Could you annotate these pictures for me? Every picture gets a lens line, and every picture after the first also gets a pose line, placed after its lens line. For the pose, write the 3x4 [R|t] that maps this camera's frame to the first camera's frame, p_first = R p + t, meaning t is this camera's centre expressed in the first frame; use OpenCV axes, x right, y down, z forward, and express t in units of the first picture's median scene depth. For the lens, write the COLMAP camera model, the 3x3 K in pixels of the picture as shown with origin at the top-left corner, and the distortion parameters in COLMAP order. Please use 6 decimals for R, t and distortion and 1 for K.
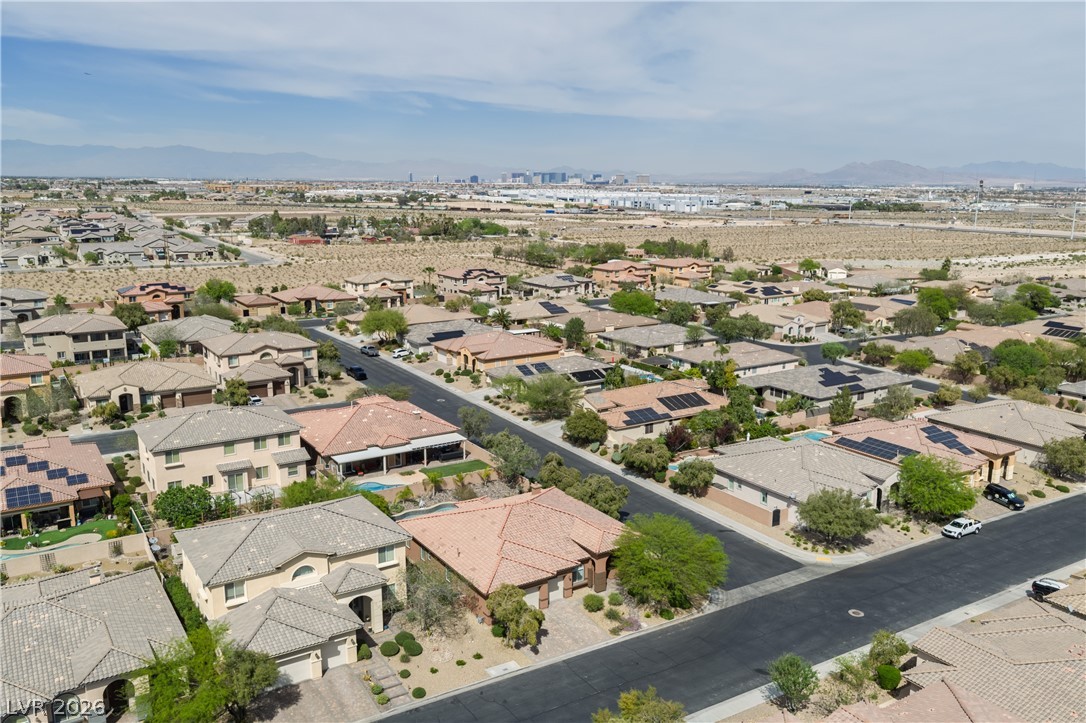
lens RADIAL K [[898.0, 0, 543.0], [0, 898.0, 361.5], [0, 0, 1]] dist [0.009609, -0.010135]
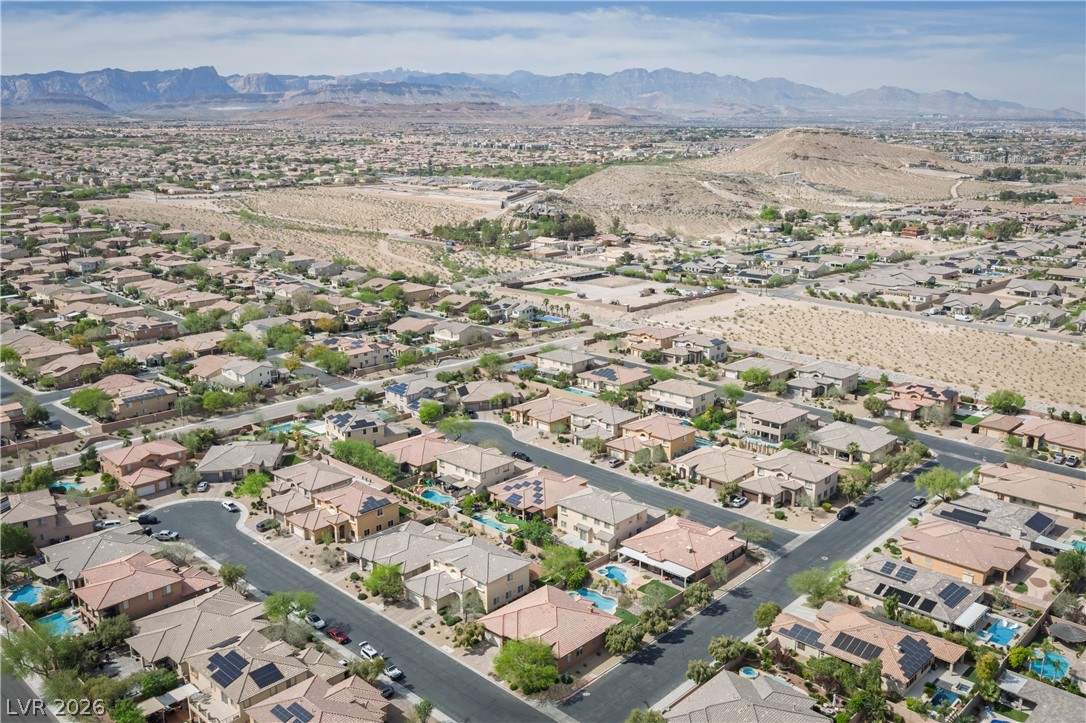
lens RADIAL K [[930.1, 0, 543.0], [0, 930.1, 361.5], [0, 0, 1]] dist [0.016917, -0.025820]
pose [[0.238643, 0.240072, -0.940965, 0.984767], [-0.195731, 0.960966, 0.195534, -0.412936], [0.951178, 0.137514, 0.276317, 0.235072]]
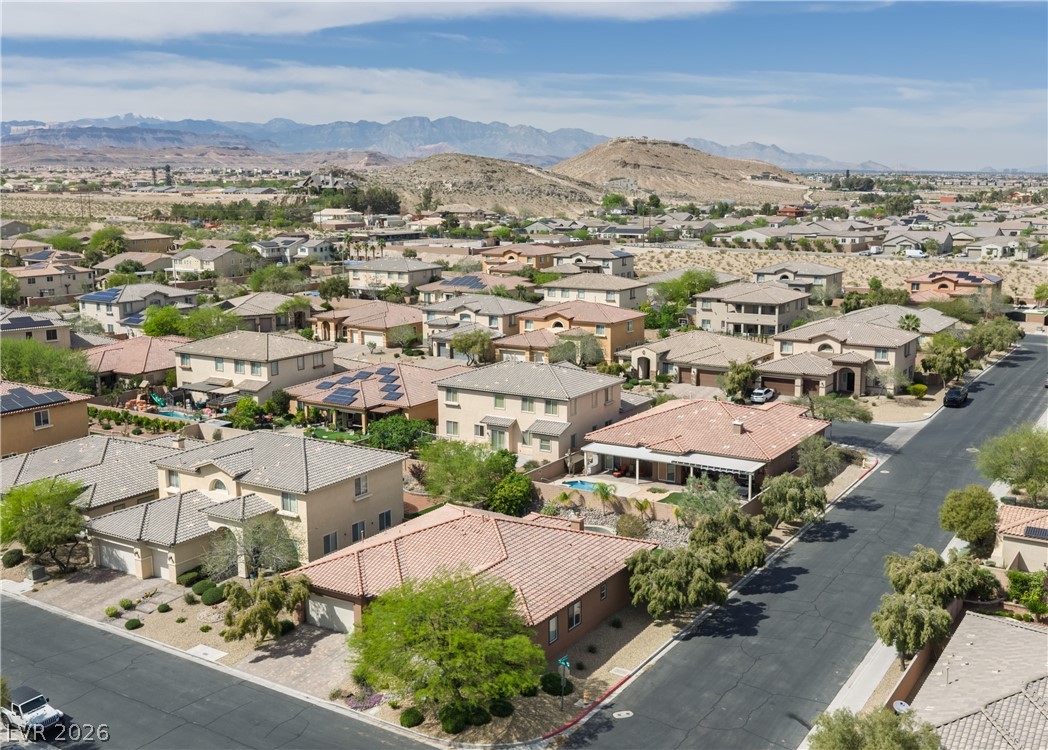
lens RADIAL K [[1084.3, 0, 539.6], [0, 1084.3, 374.4], [0, 0, 1]] dist [0.048399, -0.115702]
pose [[0.431785, 0.156560, -0.888285, 0.448170], [-0.178797, 0.980134, 0.085837, -0.021599], [0.884078, 0.121760, 0.451200, 0.383160]]
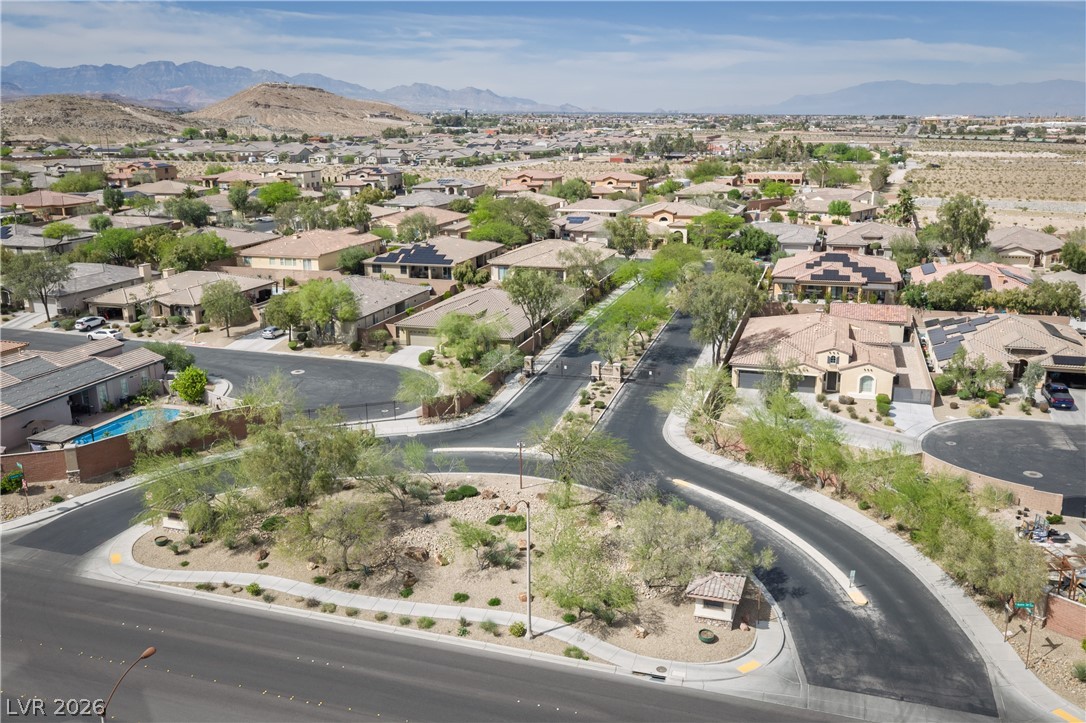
lens RADIAL K [[930.1, 0, 543.0], [0, 930.1, 361.5], [0, 0, 1]] dist [0.016917, -0.025820]
pose [[0.647580, 0.186809, -0.738744, 1.780522], [-0.146826, 0.981906, 0.119591, -0.070145], [0.747718, 0.031023, 0.663291, 0.775803]]
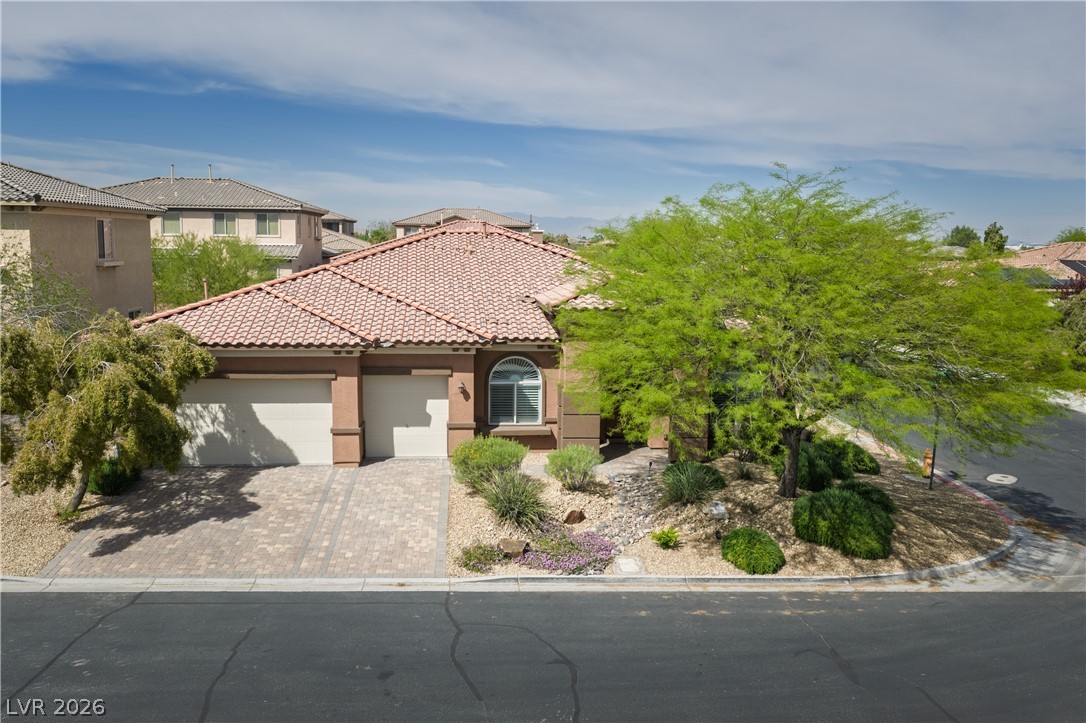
lens RADIAL K [[930.1, 0, 543.0], [0, 930.1, 361.5], [0, 0, 1]] dist [0.016917, -0.025820]
pose [[0.885521, 0.074659, -0.458561, 0.107289], [-0.114089, 0.991726, -0.058850, 0.137298], [0.450373, 0.104430, 0.886712, 0.410692]]
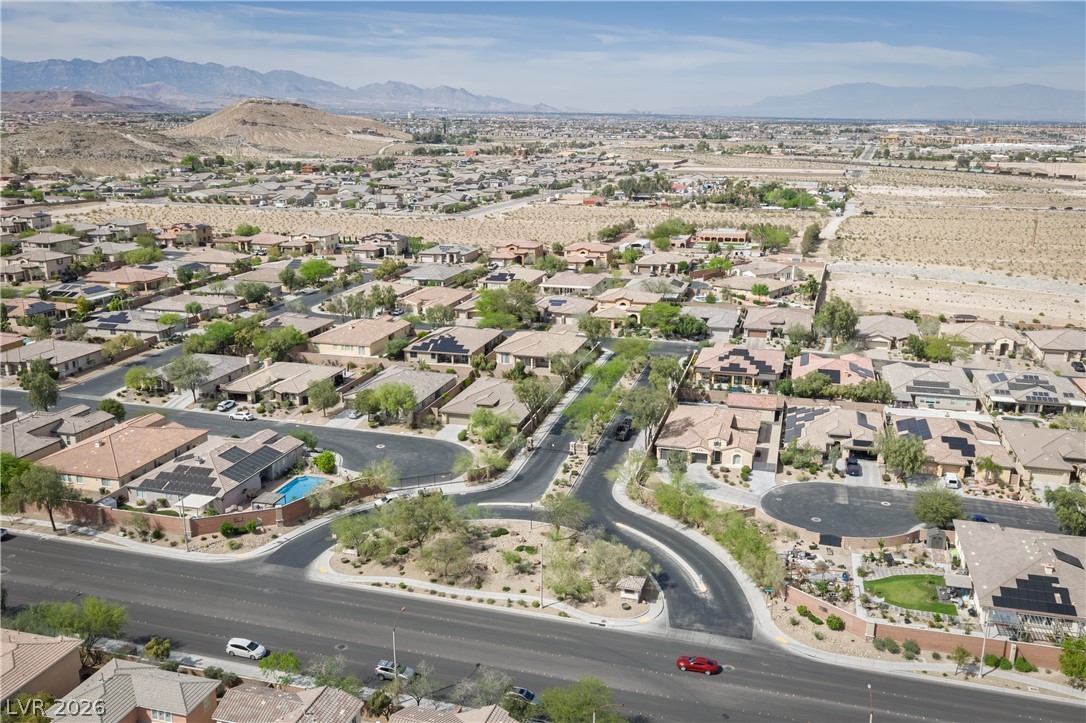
lens RADIAL K [[930.1, 0, 543.0], [0, 930.1, 361.5], [0, 0, 1]] dist [0.016917, -0.025820]
pose [[0.667802, 0.189152, -0.719904, 2.054844], [-0.151888, 0.981451, 0.116977, -0.215007], [0.728677, 0.031227, 0.684145, 0.473115]]
